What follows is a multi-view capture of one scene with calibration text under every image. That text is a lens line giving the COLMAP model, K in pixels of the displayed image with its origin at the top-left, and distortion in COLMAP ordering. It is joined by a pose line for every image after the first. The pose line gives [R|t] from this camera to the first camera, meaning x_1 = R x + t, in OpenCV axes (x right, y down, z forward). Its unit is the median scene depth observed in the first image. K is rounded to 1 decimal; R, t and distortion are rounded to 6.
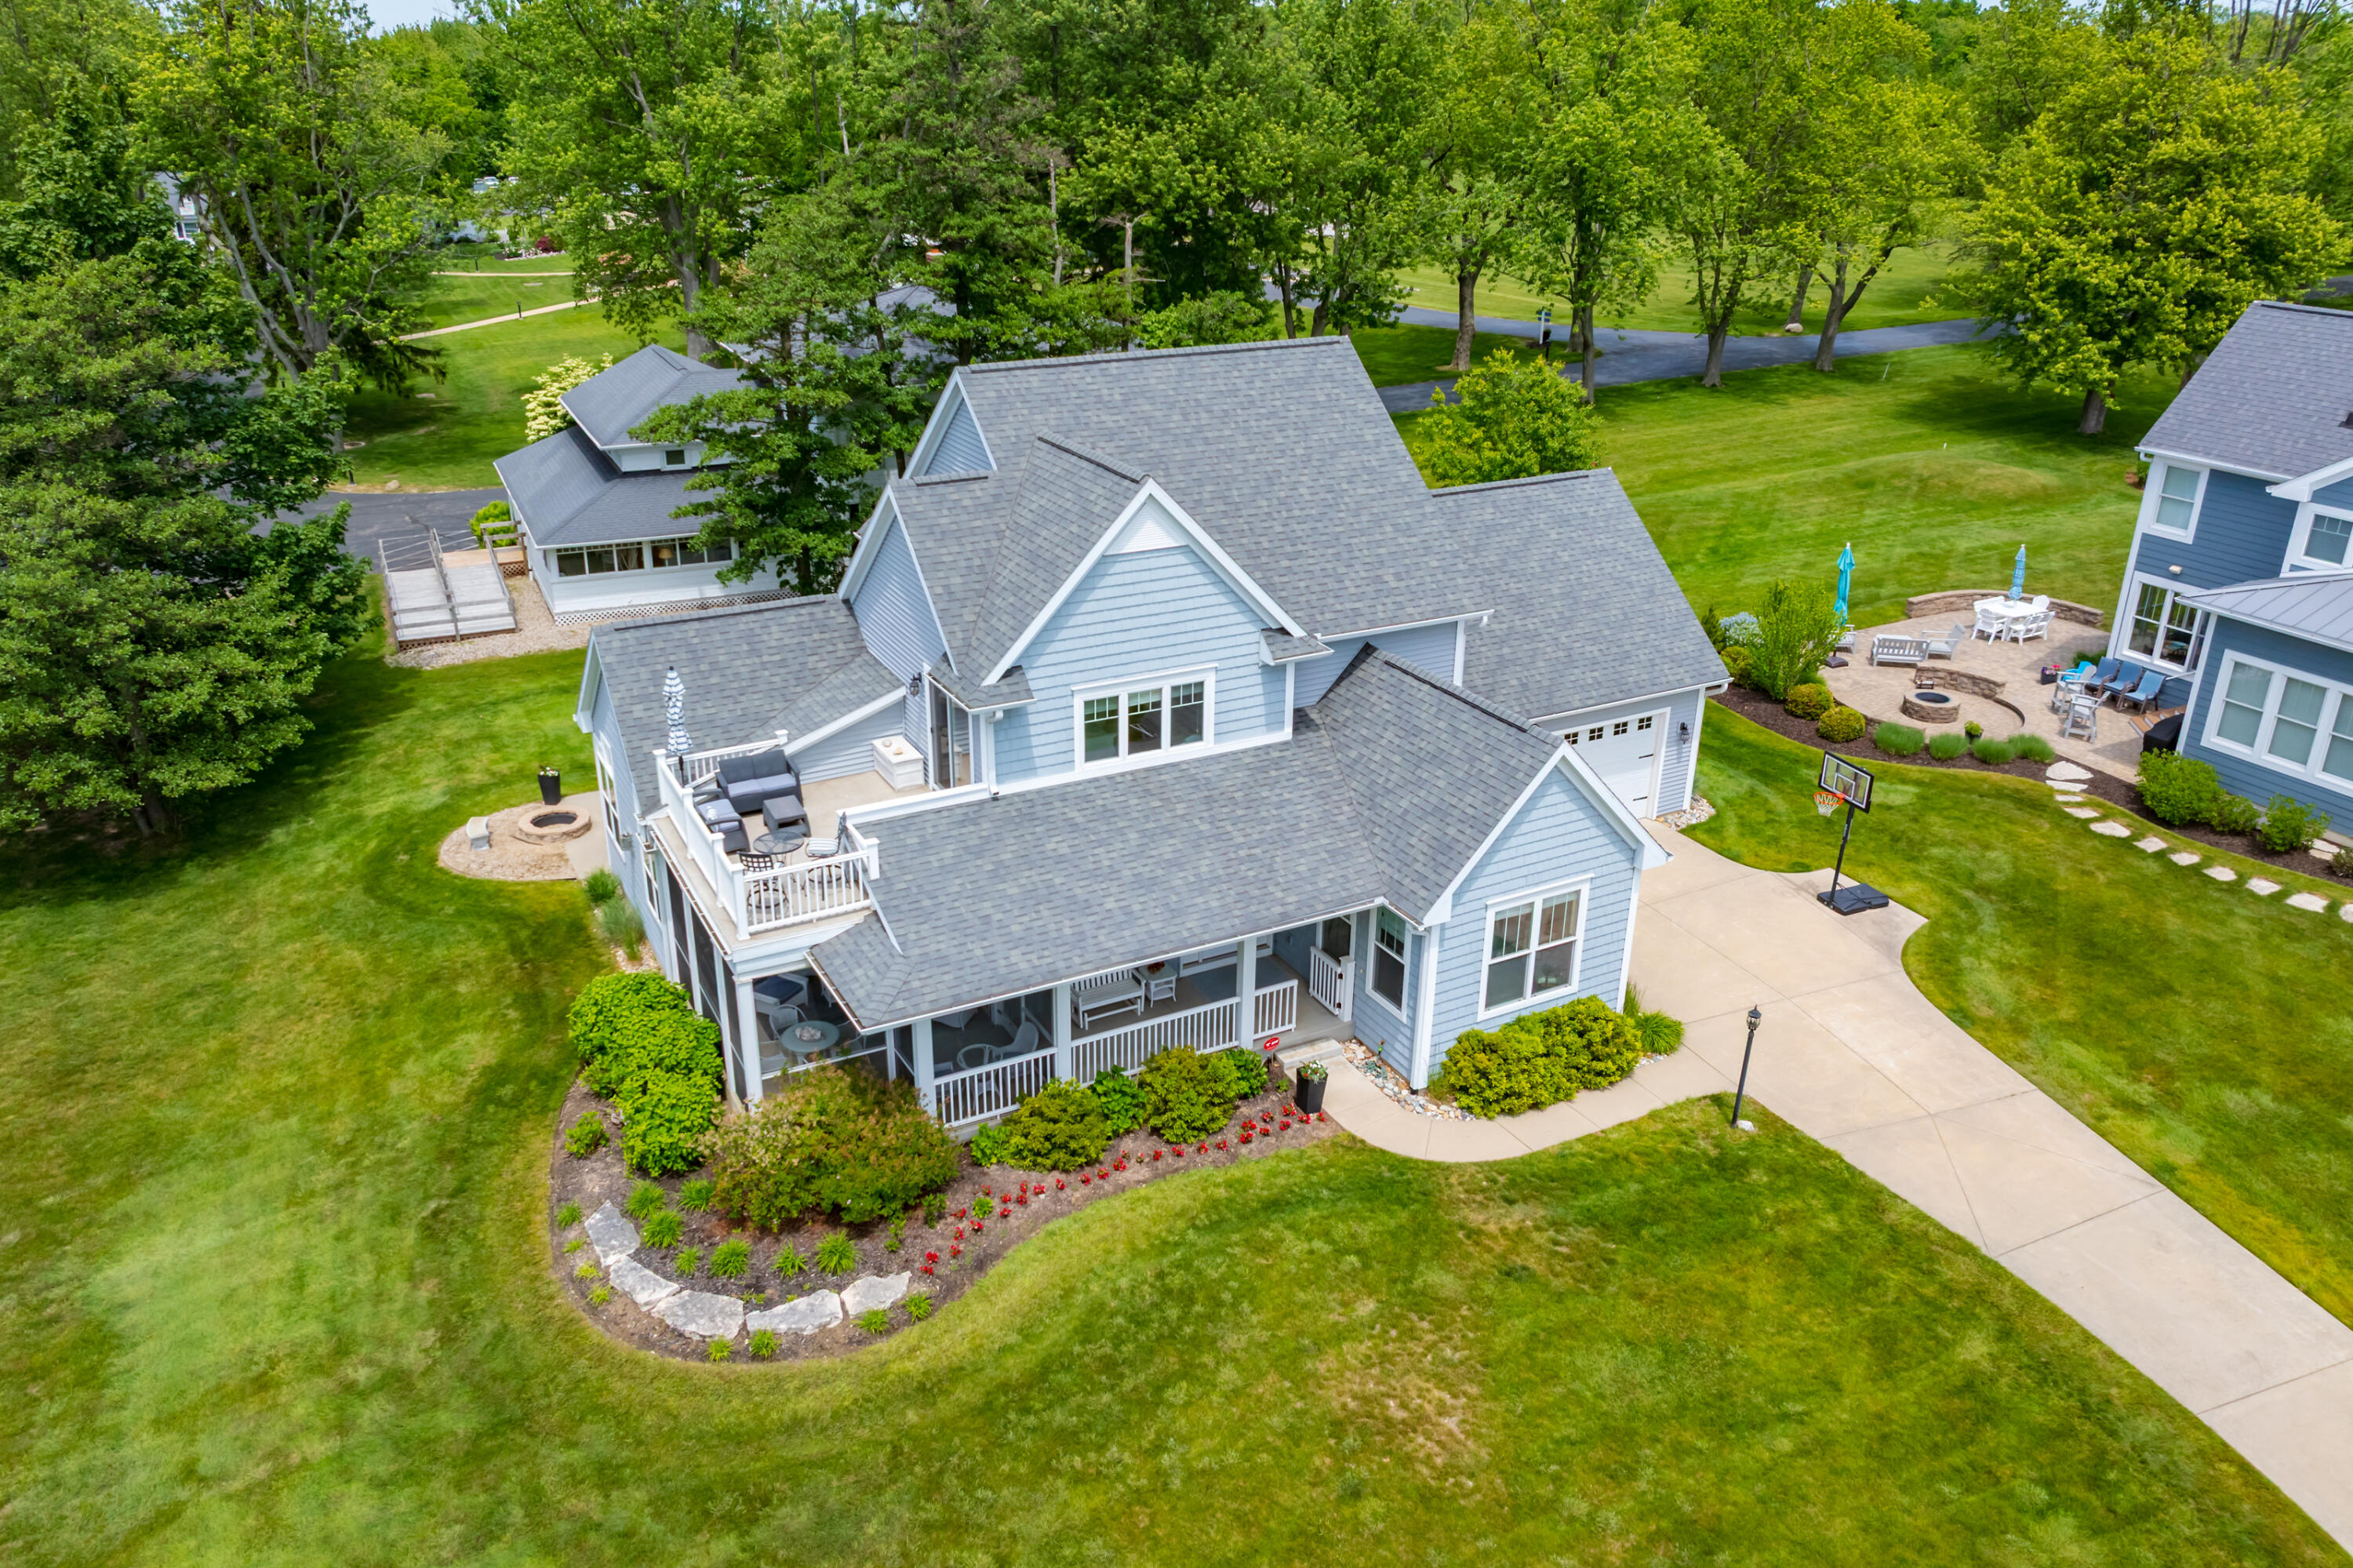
lens RADIAL K [[1664.6, 0, 1147.7], [0, 1664.6, 826.4], [0, 0, 1]] dist [-0.025020, -0.000813]
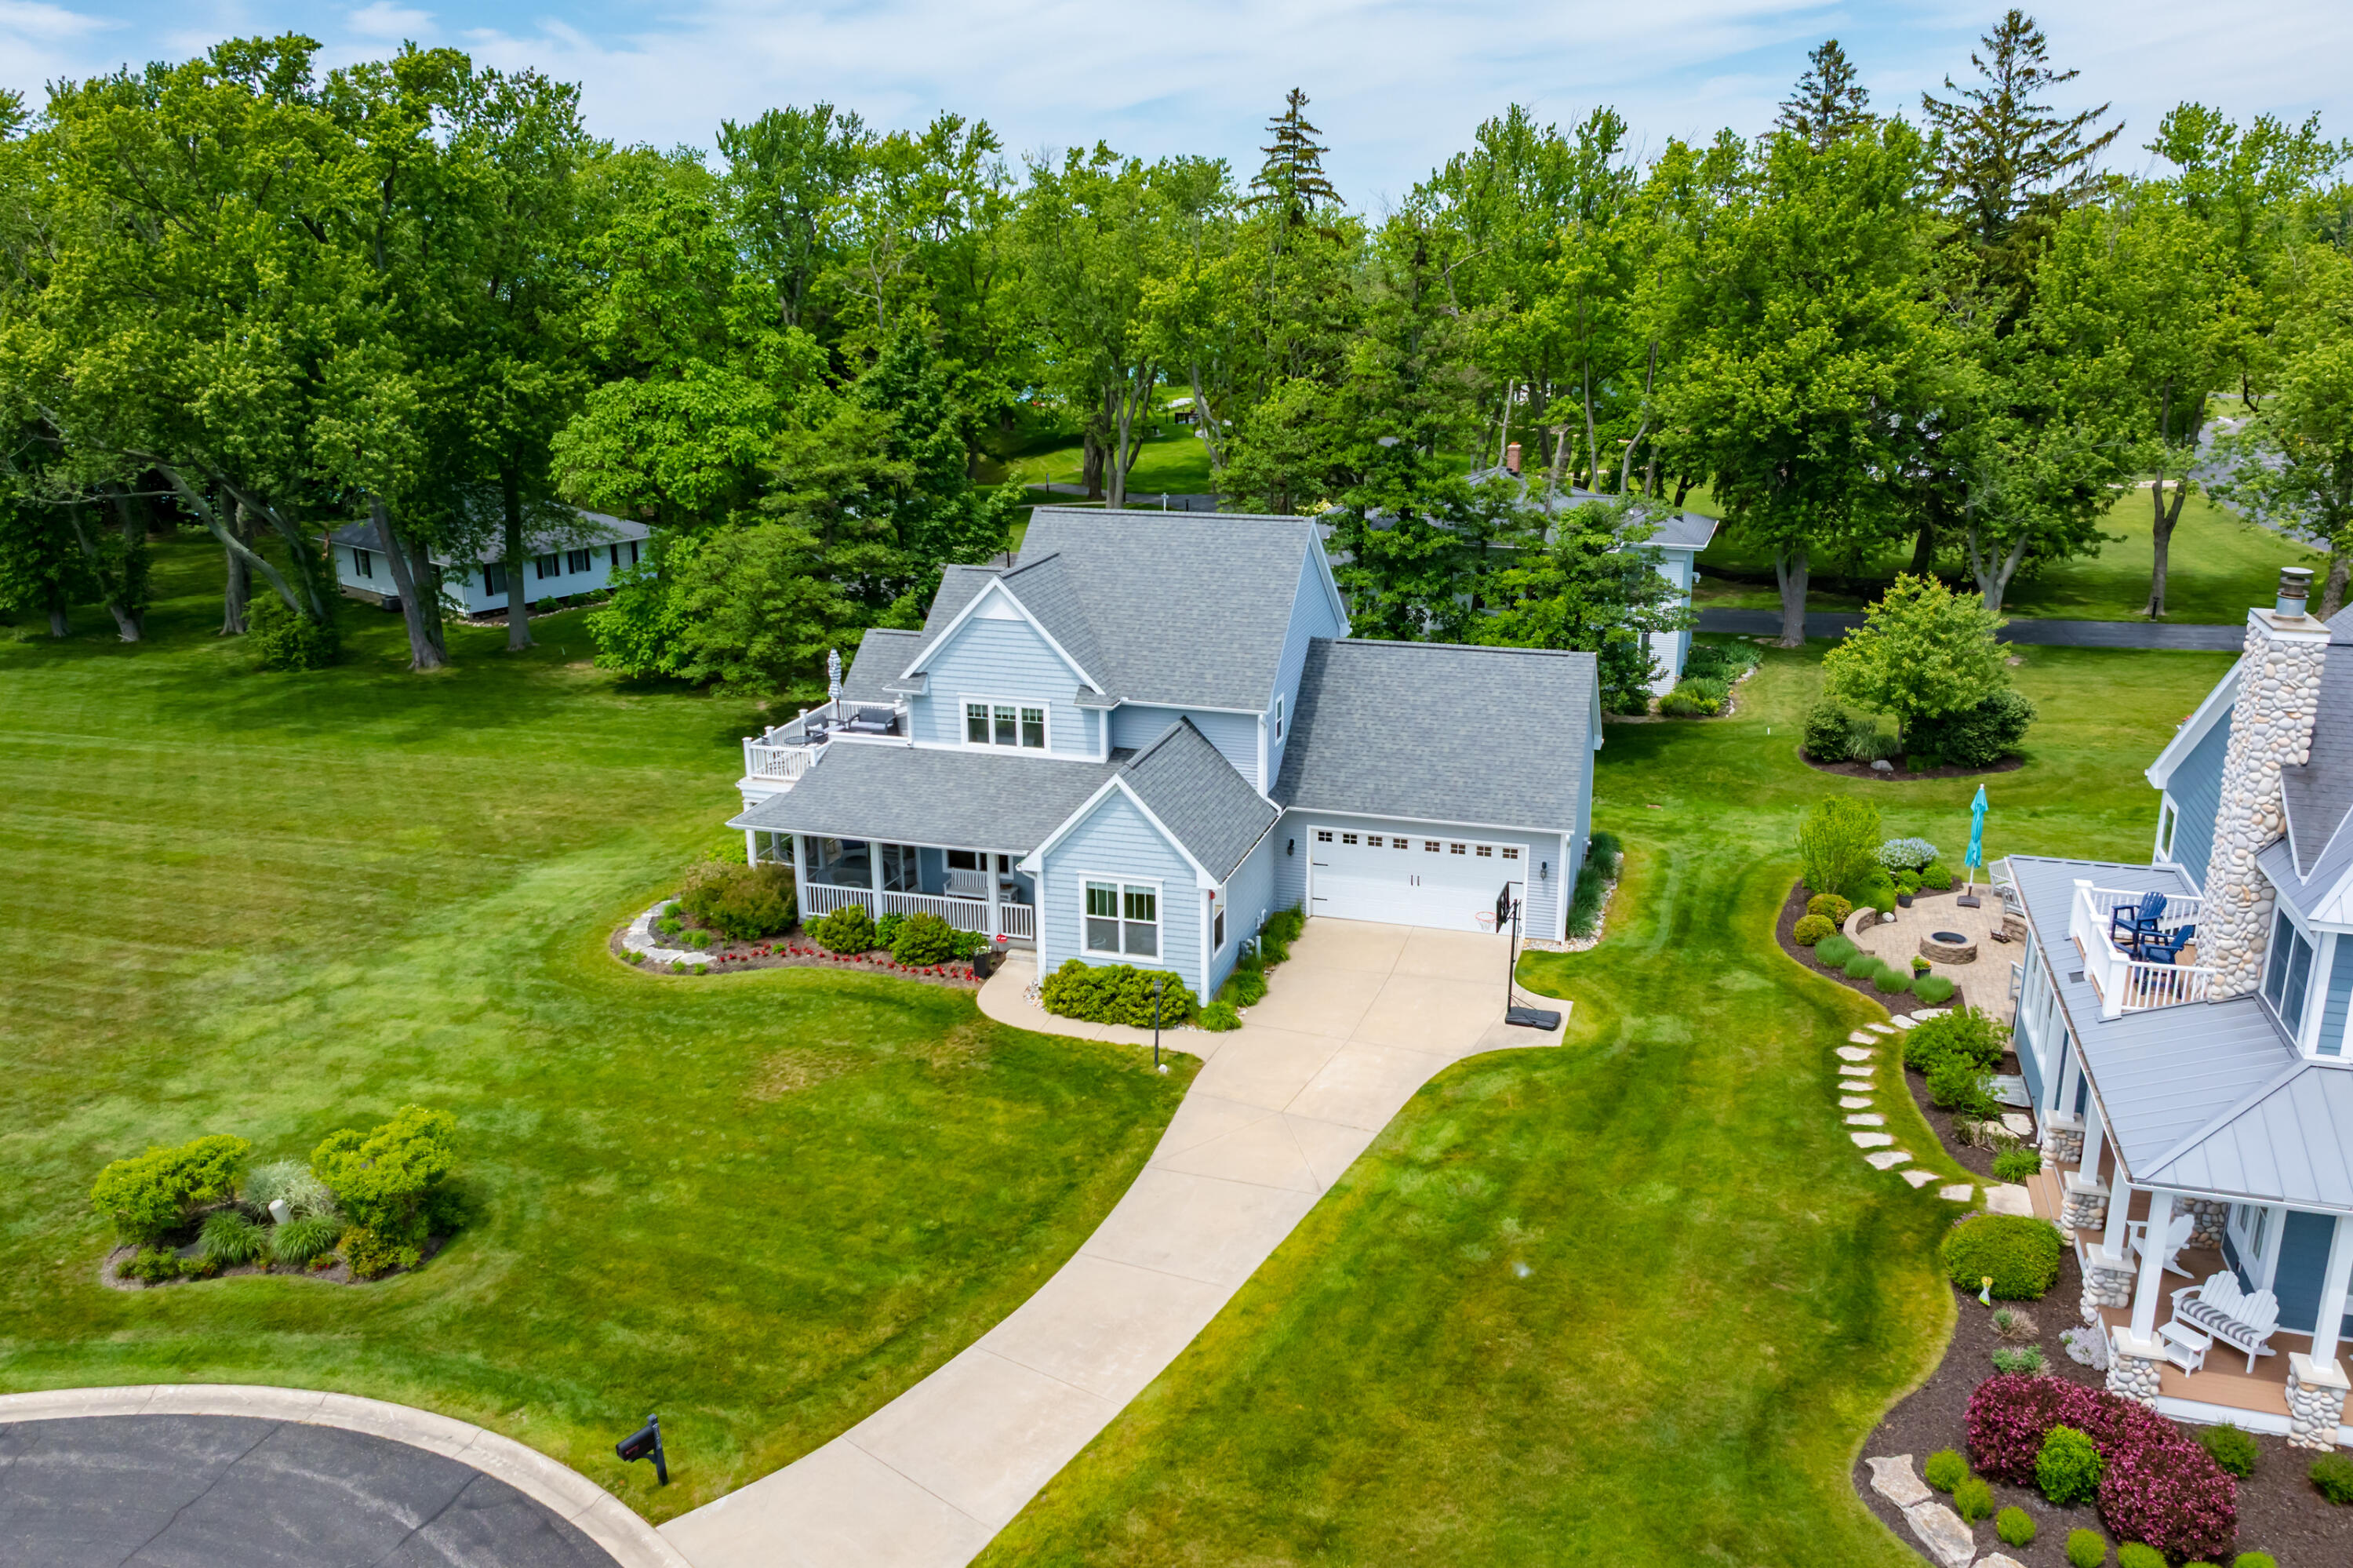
lens RADIAL K [[1750.2, 0, 1190.3], [0, 1750.2, 774.6], [0, 0, 1]] dist [-0.017570, 0.001450]
pose [[0.714535, 0.198963, -0.670712, 1.143491], [-0.280664, 0.959699, -0.014312, -0.039257], [0.640834, 0.198471, 0.741580, -0.123468]]
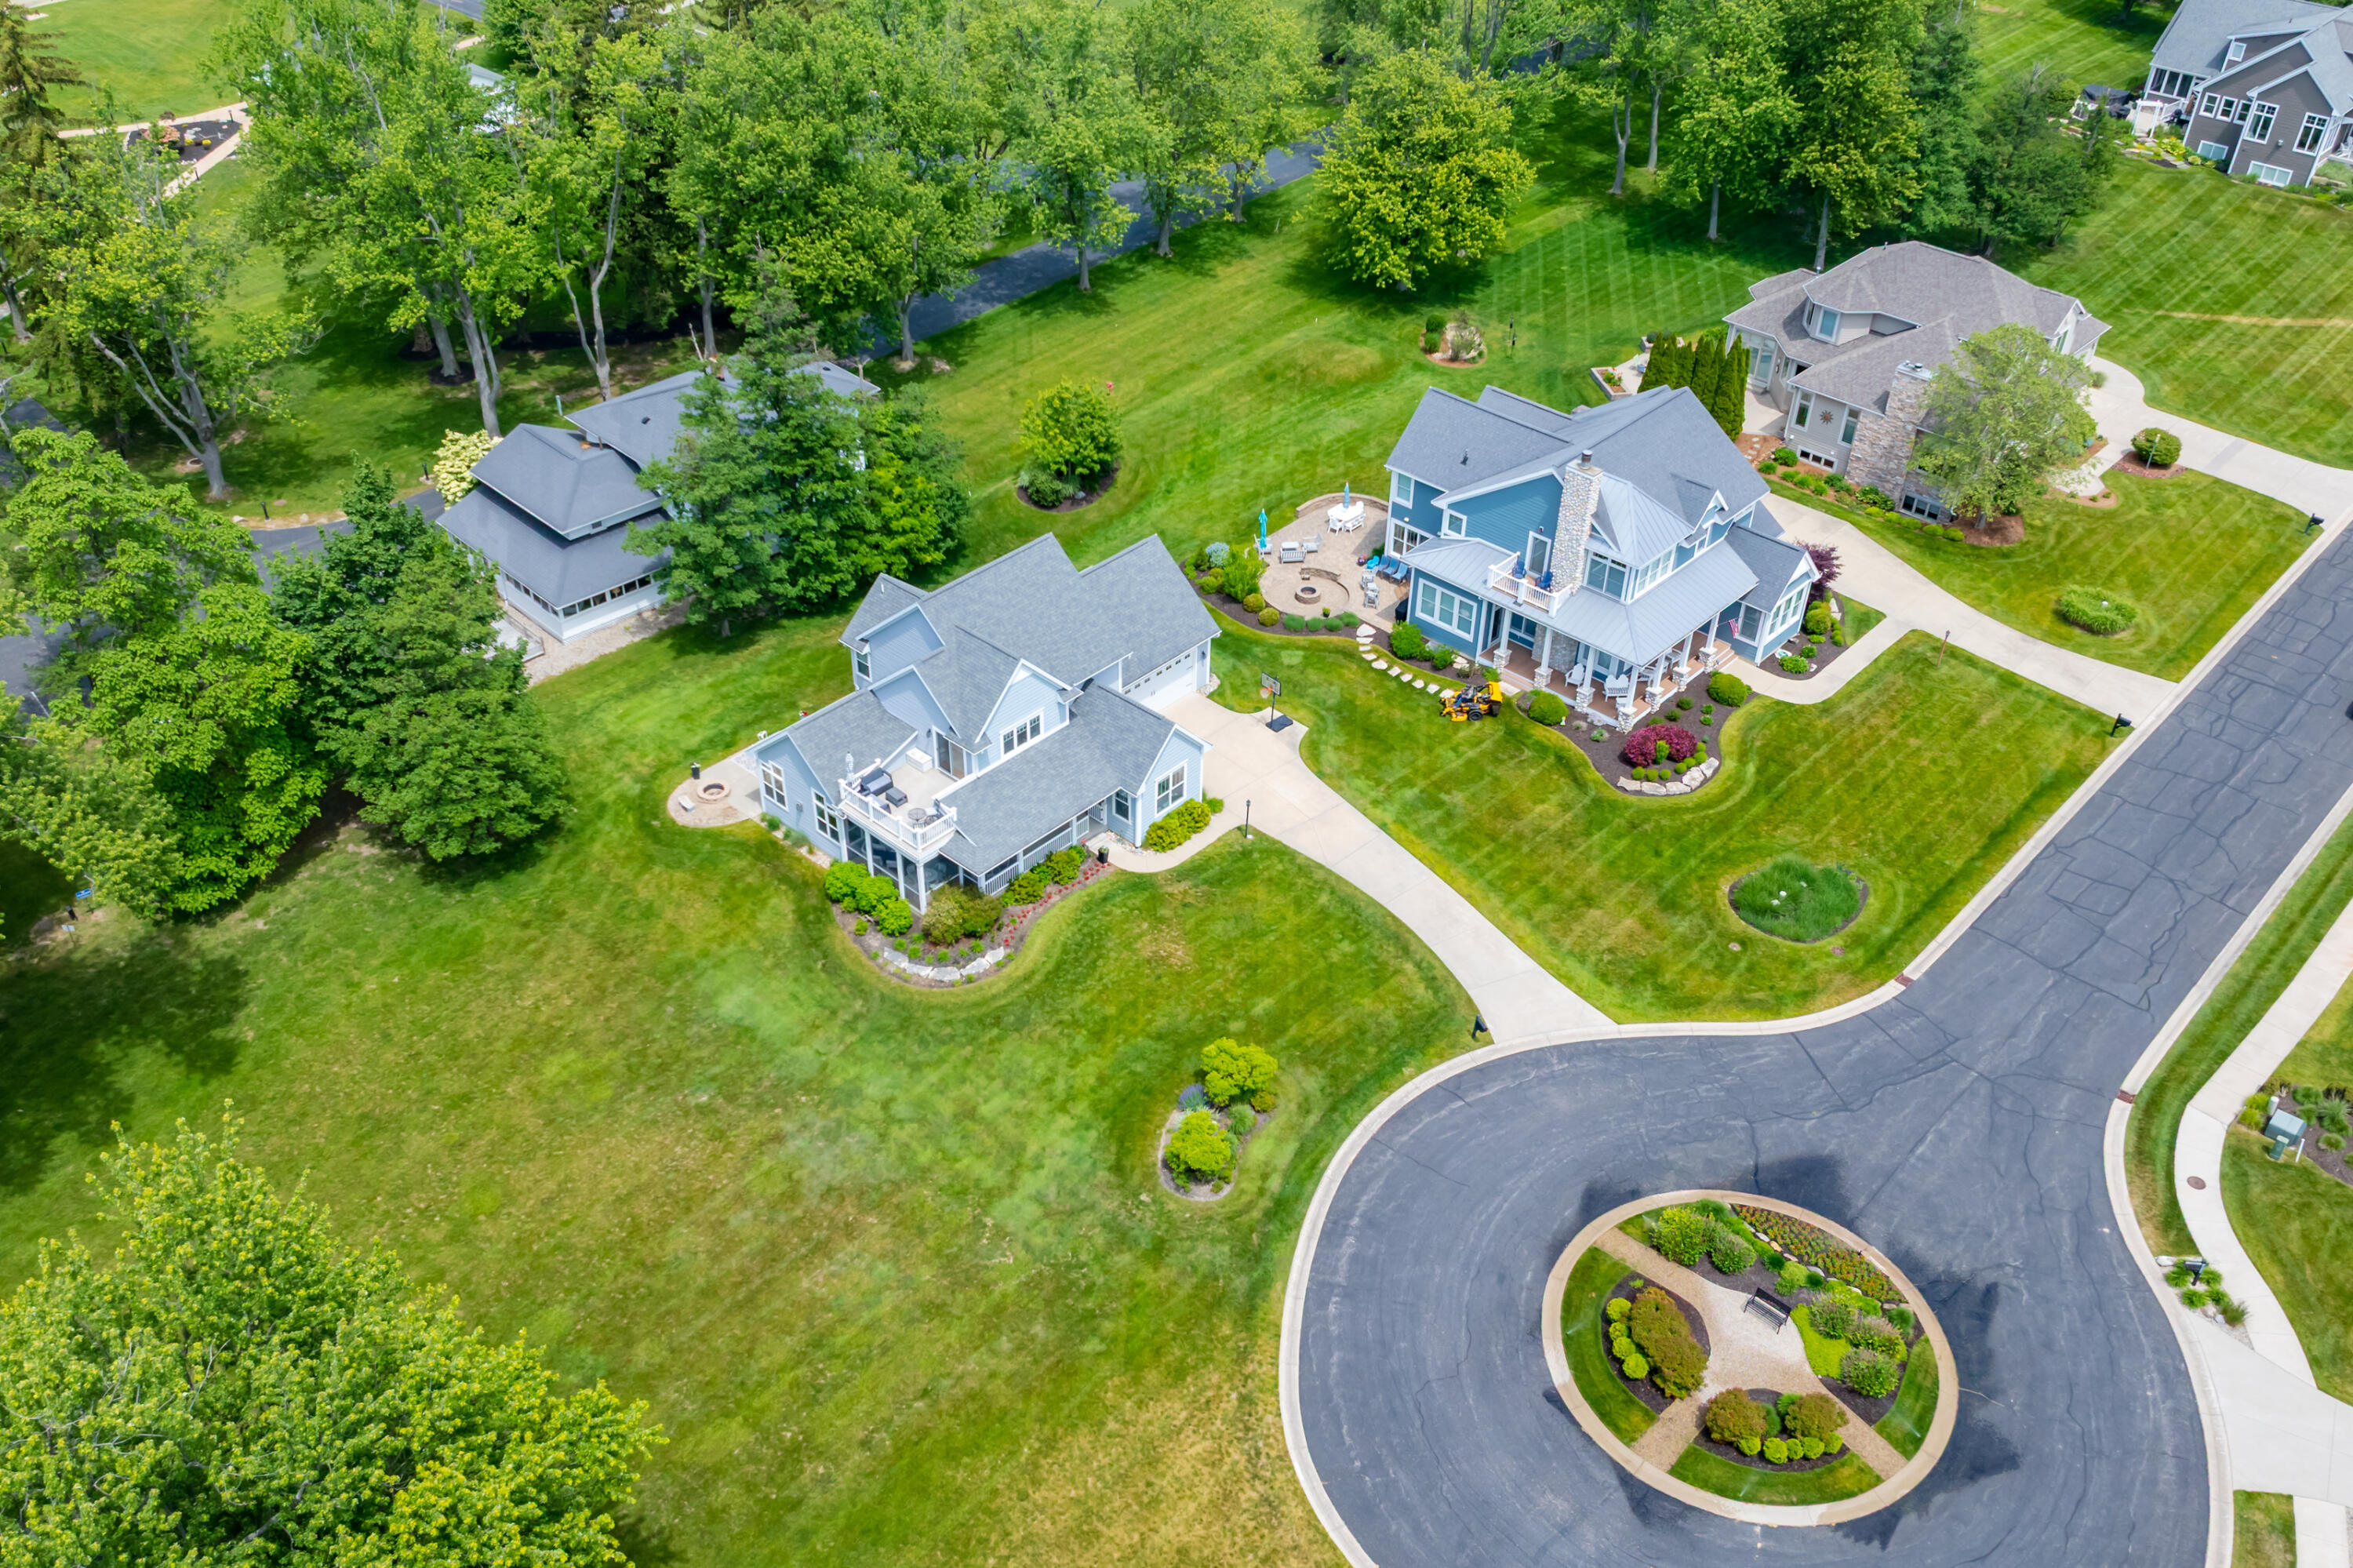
lens RADIAL K [[1941.1, 0, 1128.4], [0, 1941.1, 872.6], [0, 0, 1]] dist [-0.022989, 0.007182]
pose [[0.944193, -0.208117, 0.255318, -0.607232], [0.134558, 0.951188, 0.277732, -0.619269], [-0.300656, -0.227877, 0.926109, -1.767553]]
